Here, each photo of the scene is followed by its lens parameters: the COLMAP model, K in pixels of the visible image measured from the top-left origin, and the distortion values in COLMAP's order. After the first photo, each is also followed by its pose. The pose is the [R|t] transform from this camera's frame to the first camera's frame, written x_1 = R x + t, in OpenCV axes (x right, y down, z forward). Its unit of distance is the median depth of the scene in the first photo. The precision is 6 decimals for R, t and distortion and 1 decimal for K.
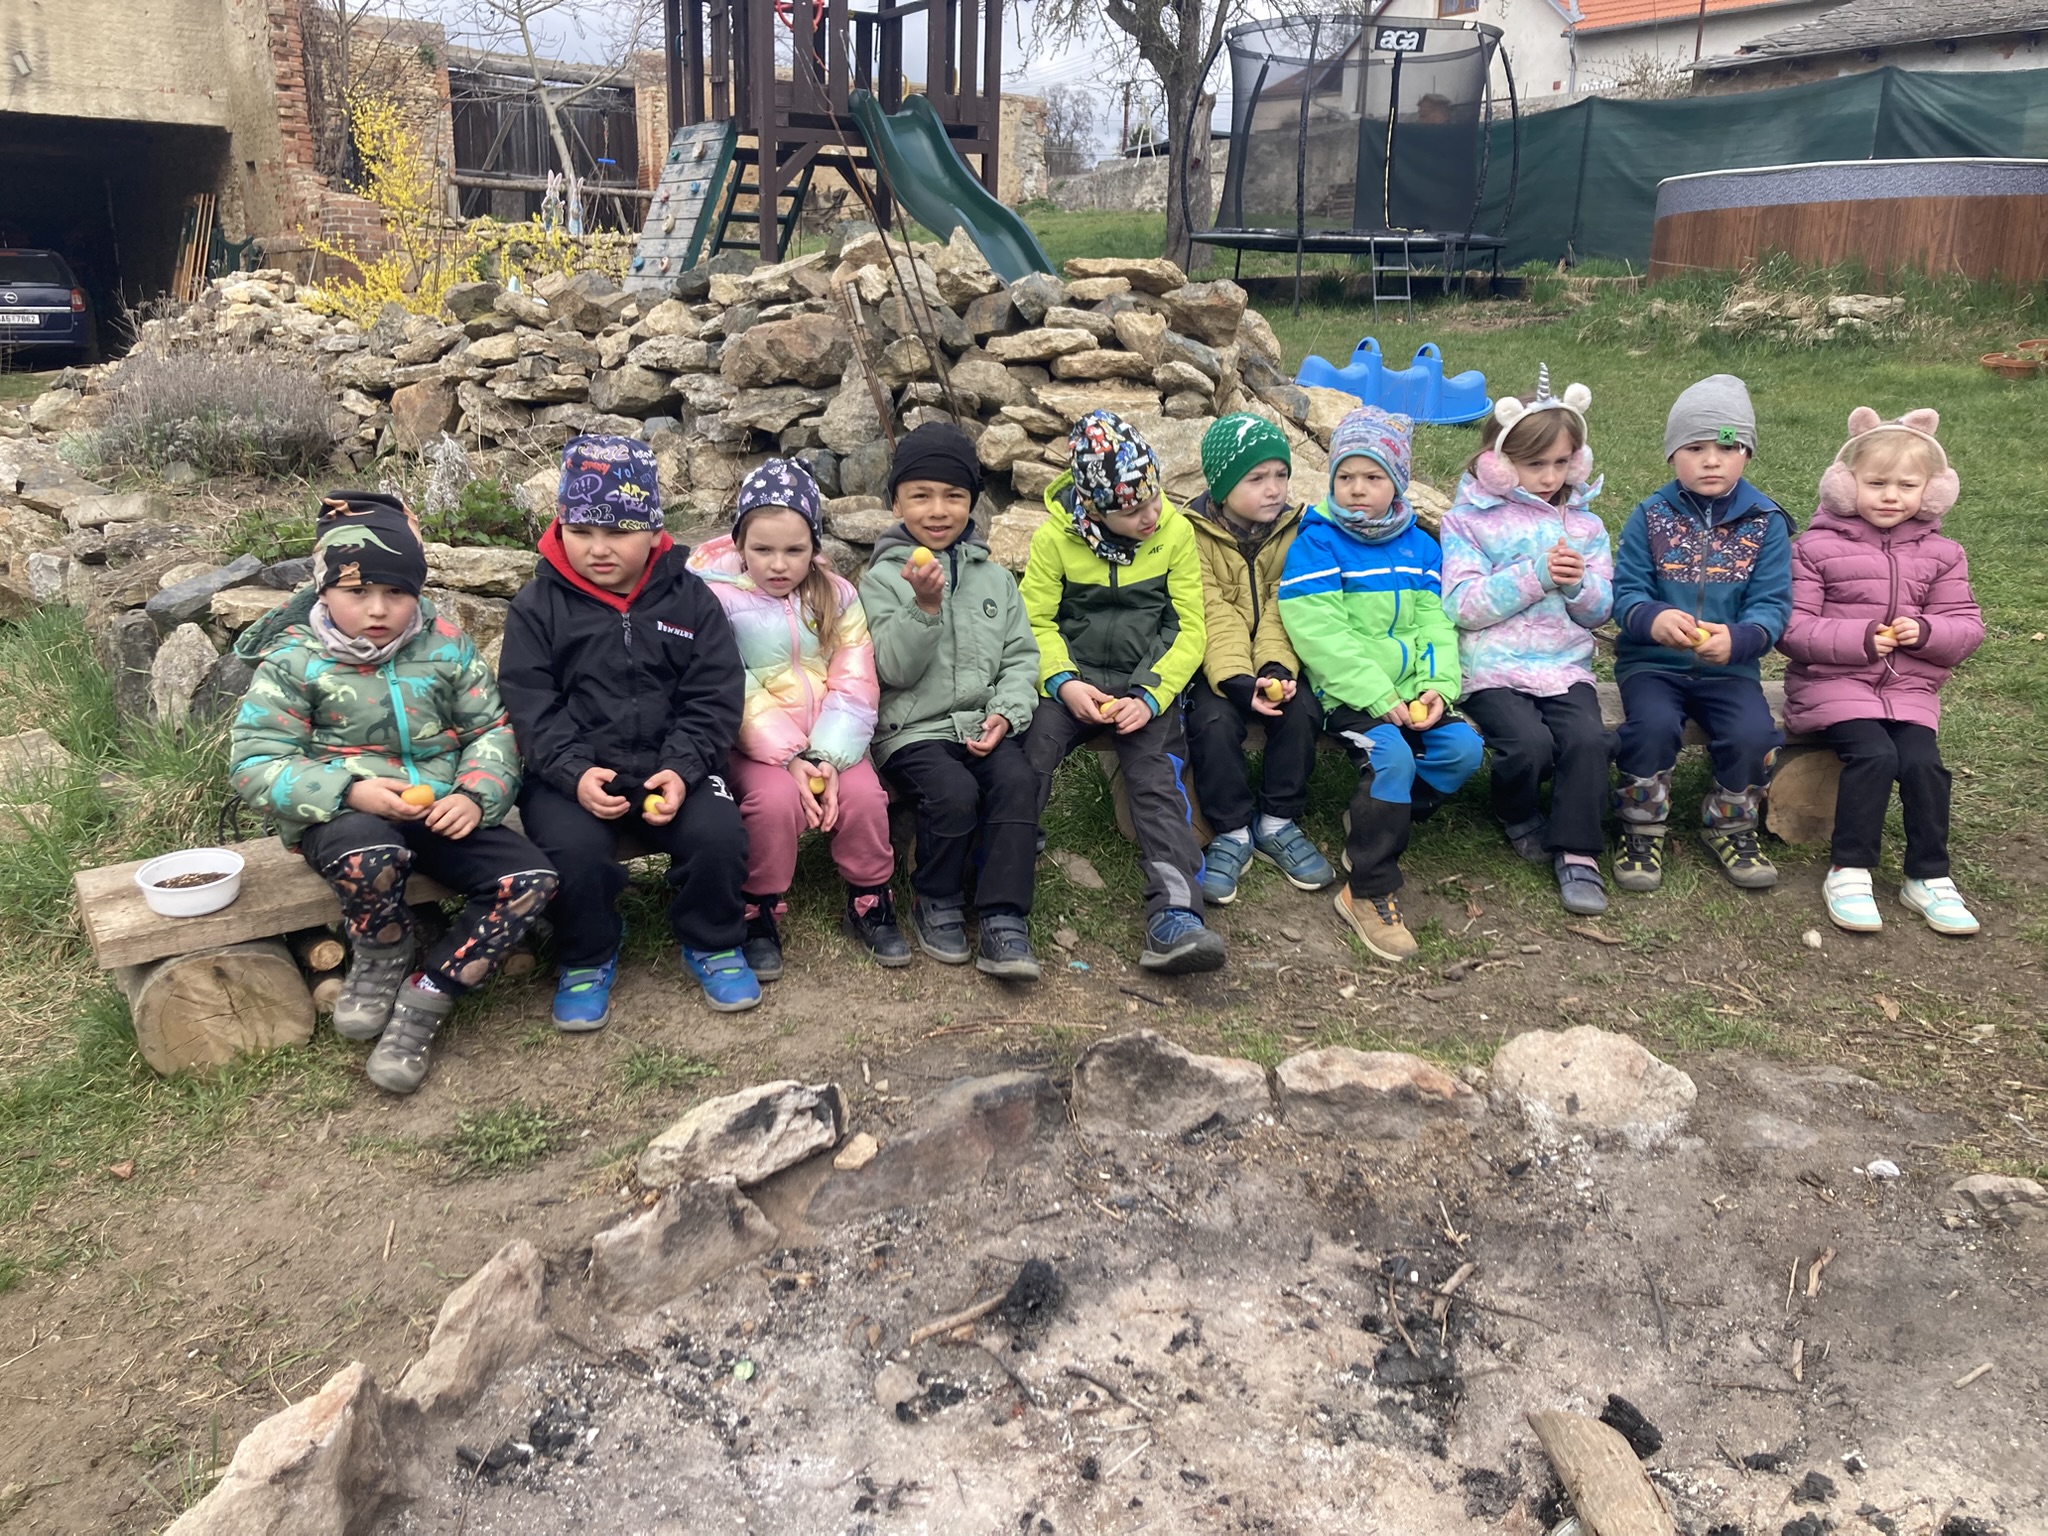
lens RADIAL K [[1663.3, 0, 994.3], [0, 1663.3, 723.8], [0, 0, 1]] dist [0.032728, -0.027611]
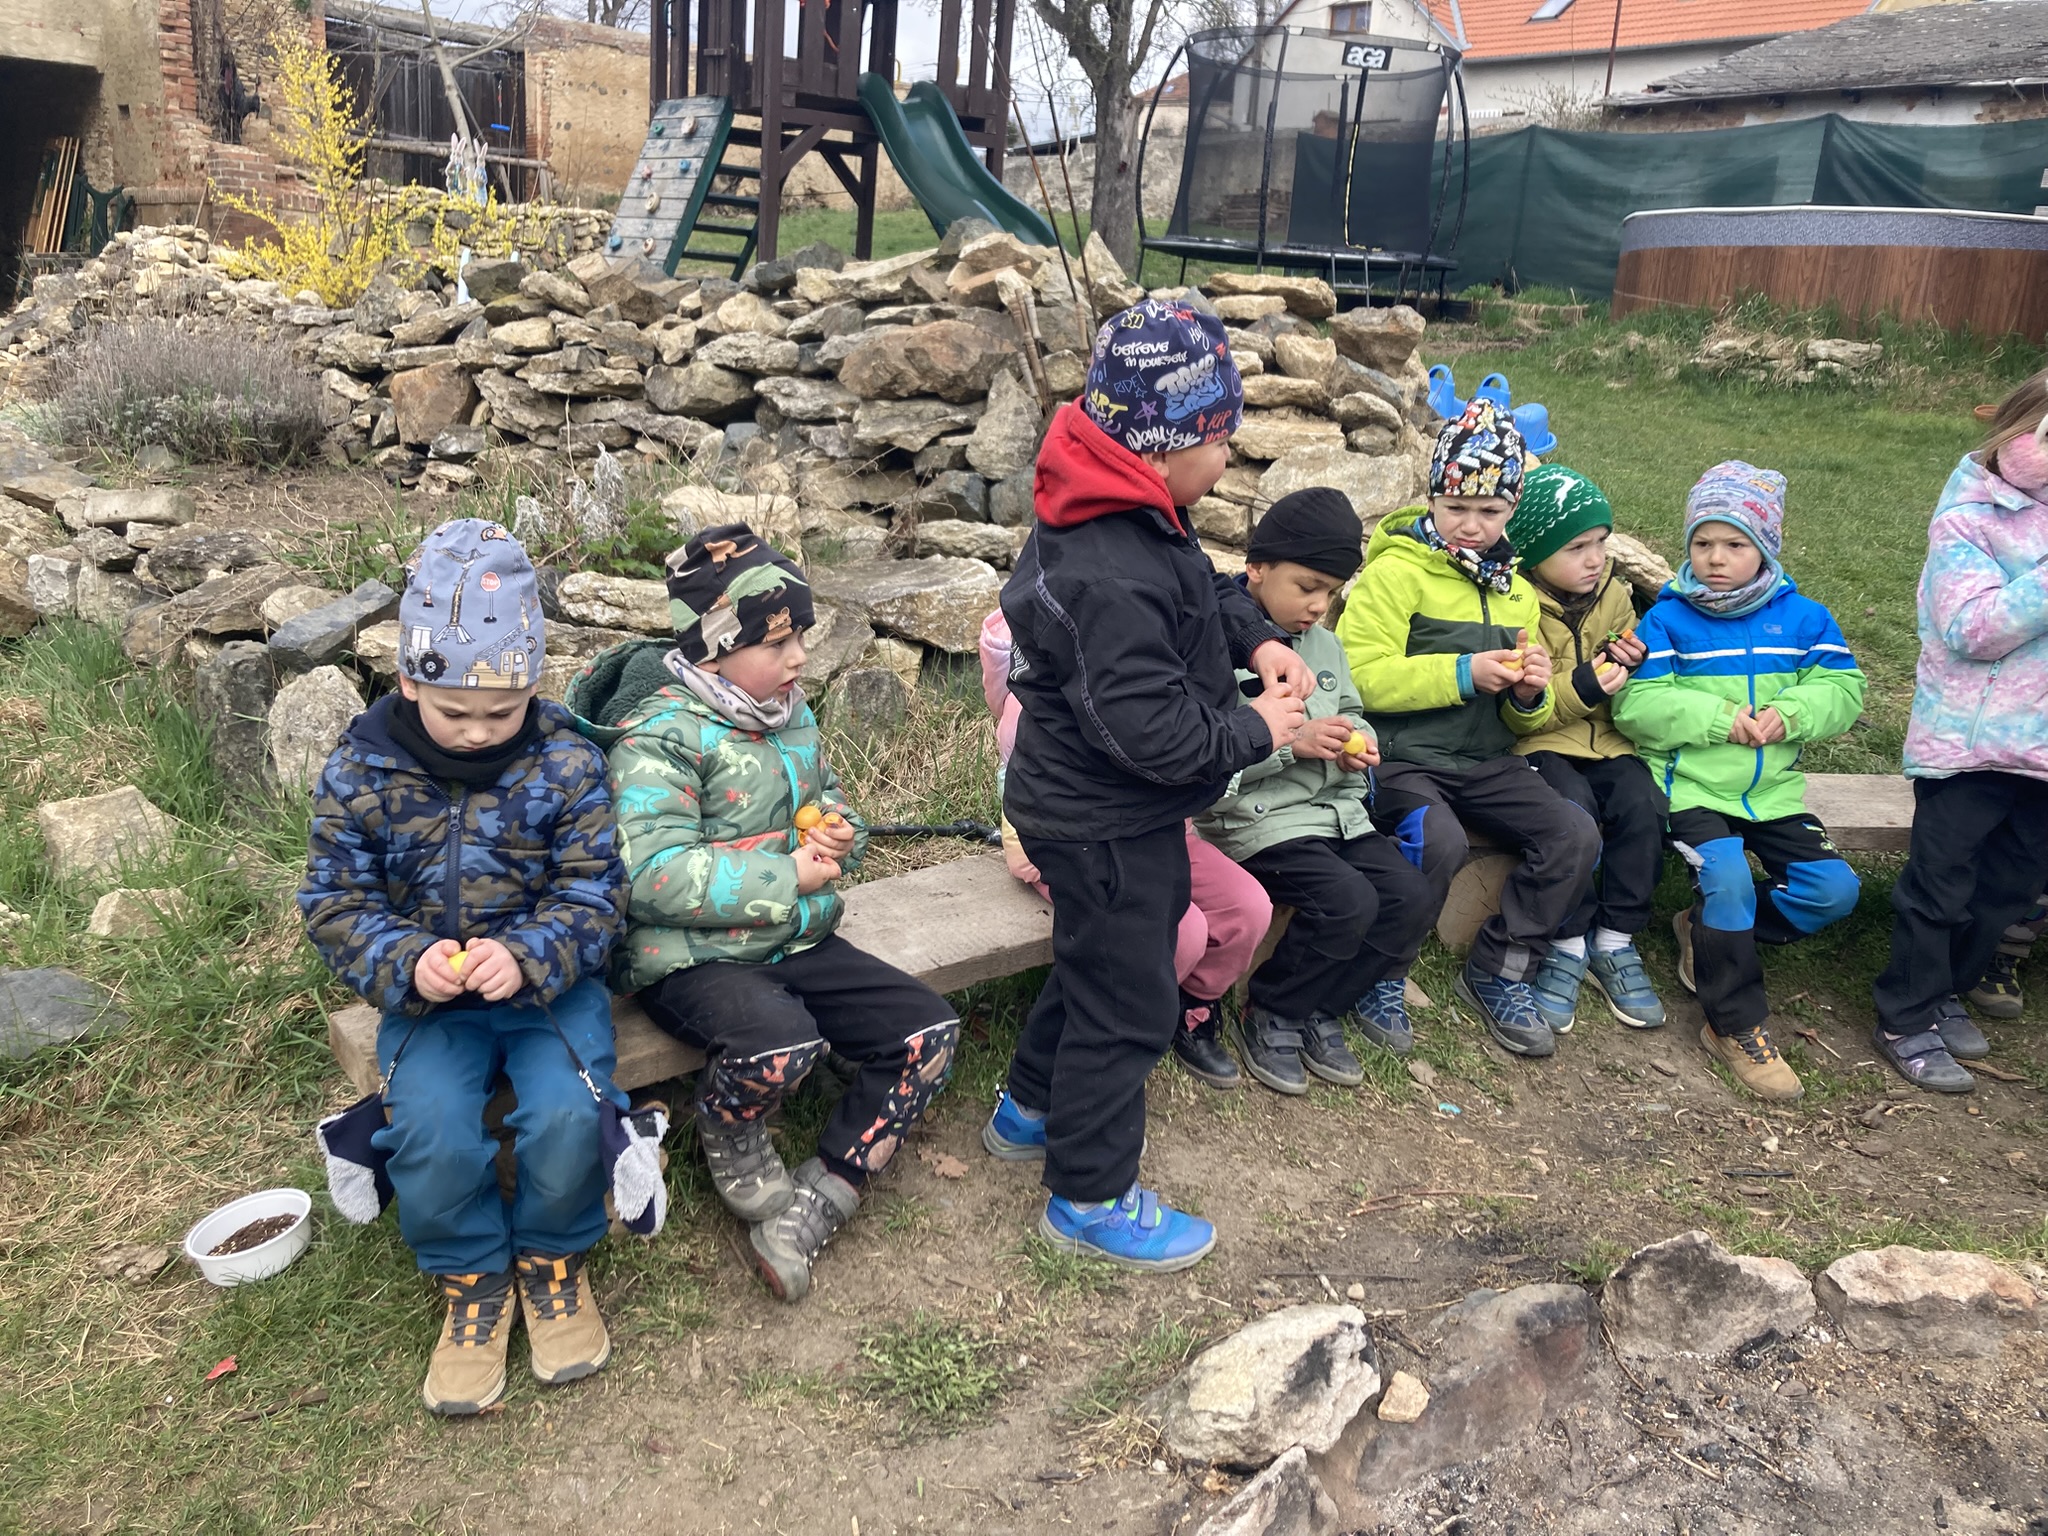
lens RADIAL K [[1663.3, 0, 1009.7], [0, 1663.3, 721.0], [0, 0, 1]] dist [0.032728, -0.027611]
pose [[0.994564, 0.024998, 0.101087, -0.129792], [-0.025215, 0.999682, 0.000868, -0.024058], [-0.101033, -0.003412, 0.994877, 0.076560]]
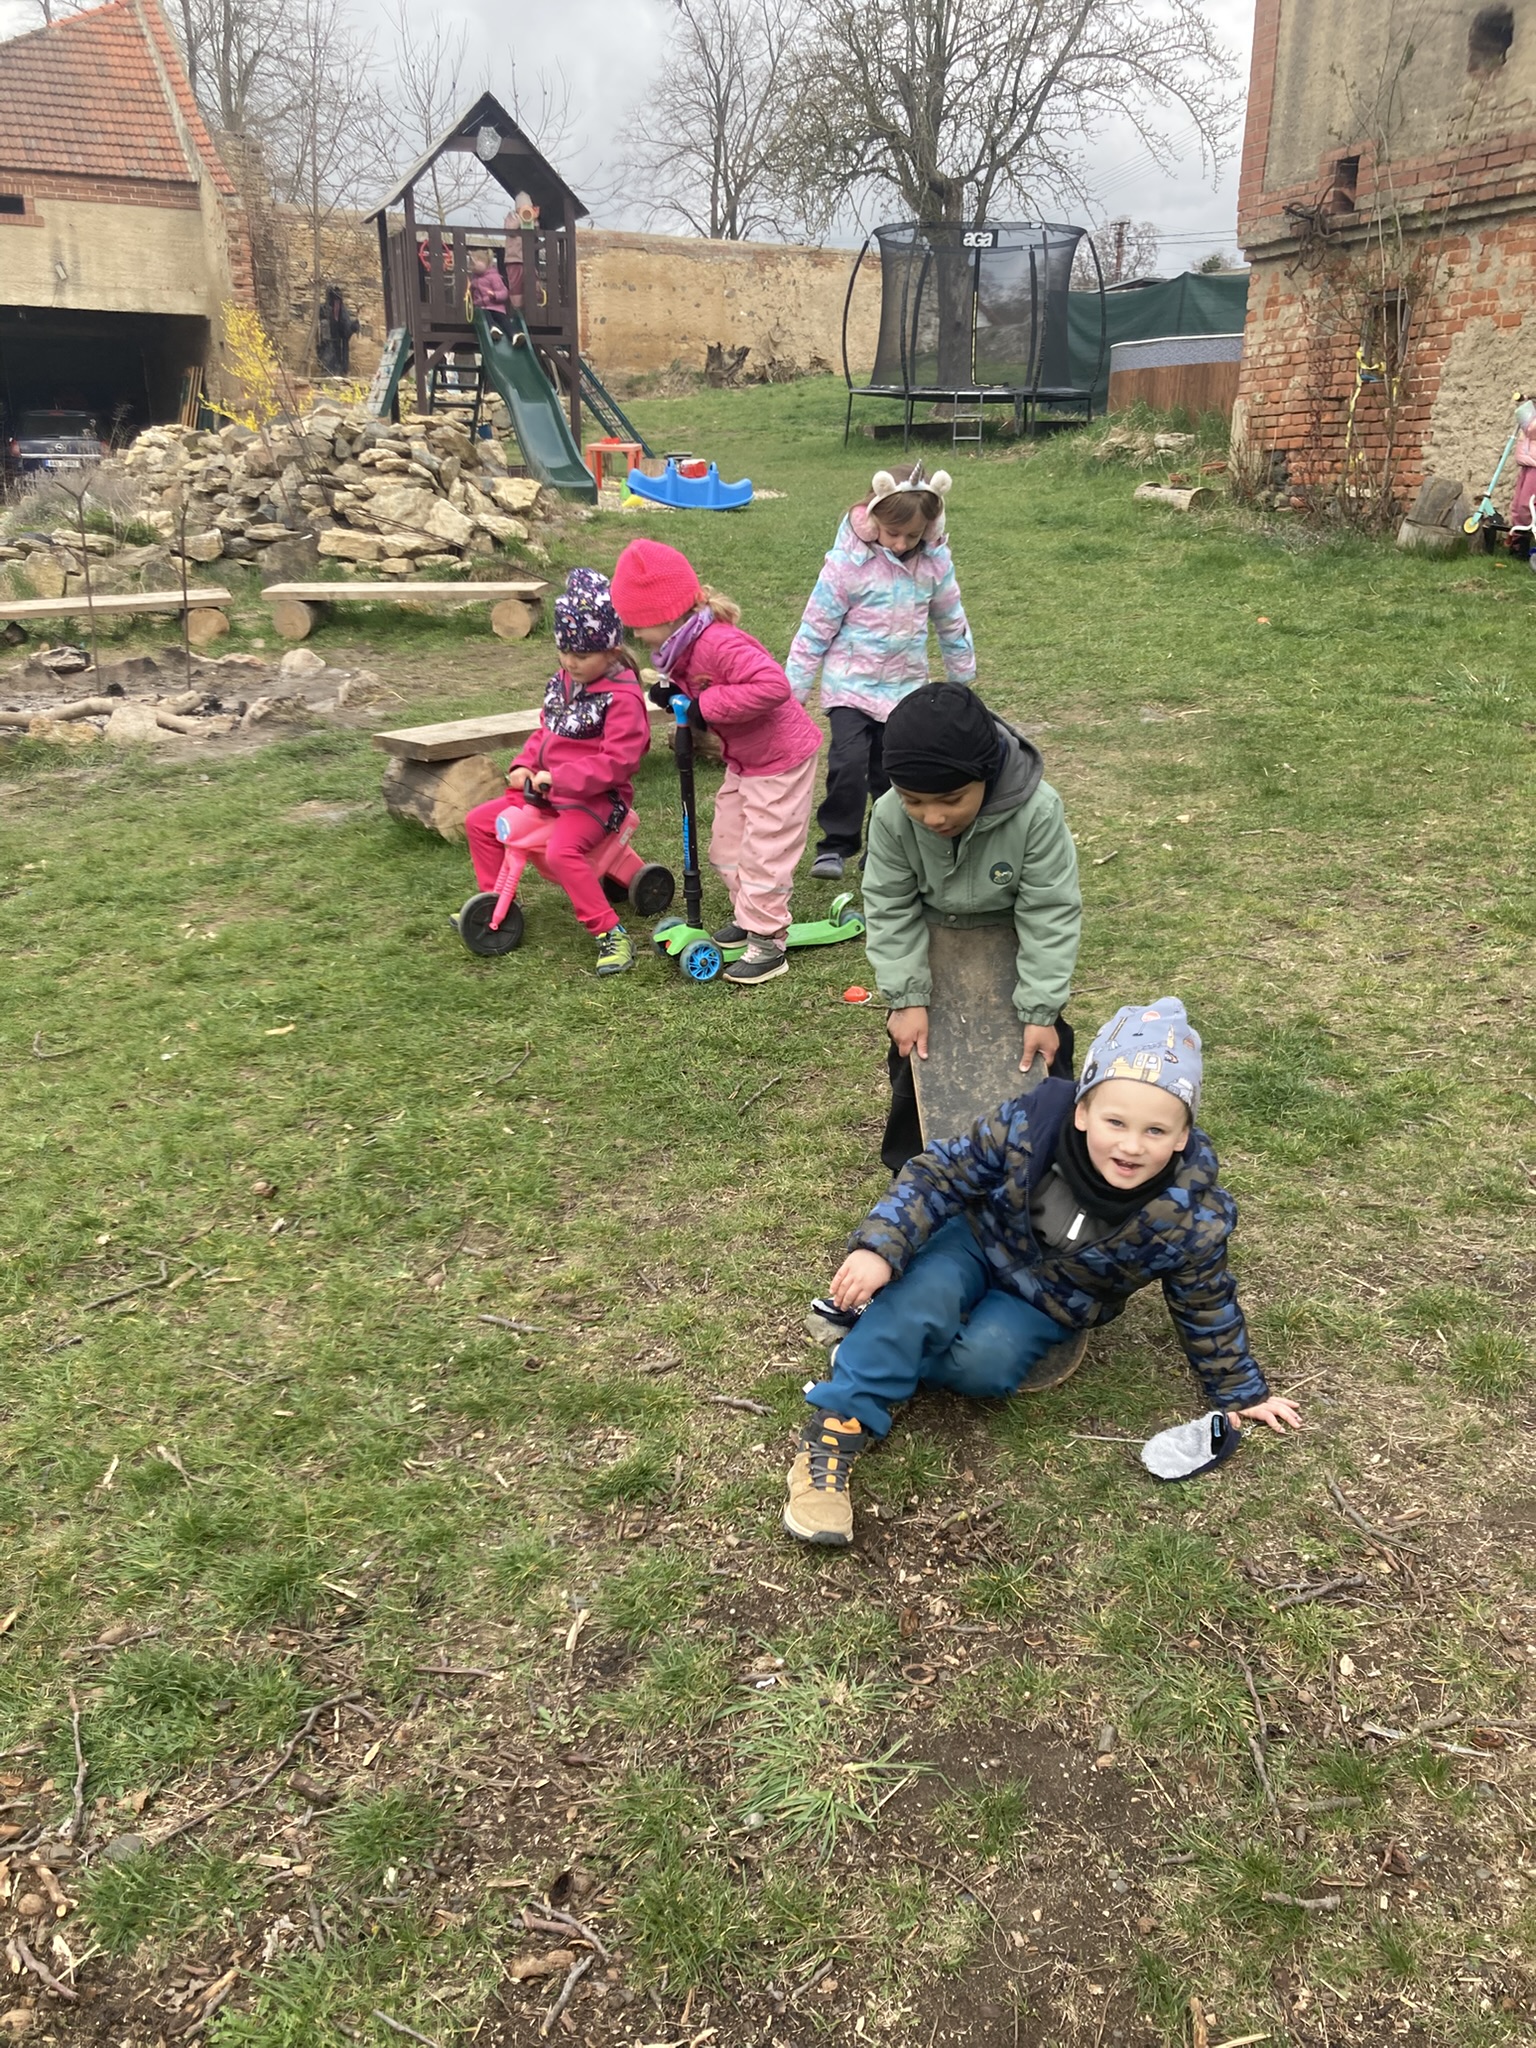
lens RADIAL K [[1663.3, 0, 738.3], [0, 1663.3, 1030.8], [0, 0, 1]] dist [0.032728, -0.027611]
pose [[0.981904, 0.055140, -0.181172, 0.739362], [-0.039336, 0.995192, 0.089700, 0.241079], [0.185247, -0.080950, 0.979352, -0.881564]]
